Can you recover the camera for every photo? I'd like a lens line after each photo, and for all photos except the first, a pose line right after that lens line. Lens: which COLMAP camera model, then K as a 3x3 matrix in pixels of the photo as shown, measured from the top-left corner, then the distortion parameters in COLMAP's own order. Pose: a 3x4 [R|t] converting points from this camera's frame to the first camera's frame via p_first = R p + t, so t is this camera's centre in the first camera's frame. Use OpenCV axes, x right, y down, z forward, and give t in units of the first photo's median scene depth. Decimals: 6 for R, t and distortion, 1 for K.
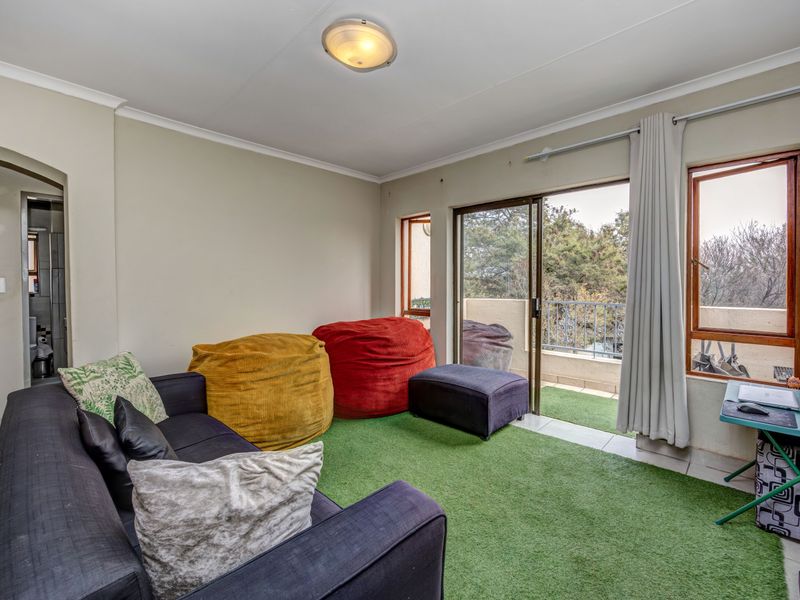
lens RADIAL K [[357.6, 0, 400.3], [0, 357.6, 296.2], [0, 0, 1]] dist [0.000691, 0.000211]
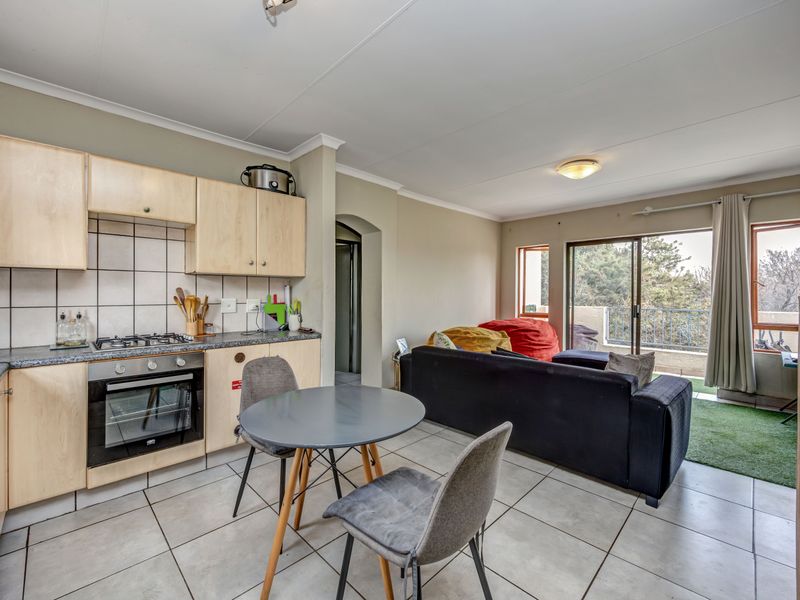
lens RADIAL K [[351.8, 0, 400.0], [0, 351.8, 300.0], [0, 0, 1]] dist [0.018615, 0.000025]
pose [[0.999879, 0.003422, -0.015159, -0.588789], [-0.003659, 0.999871, -0.015669, 0.012470], [0.015103, 0.015723, 0.999762, -0.502291]]
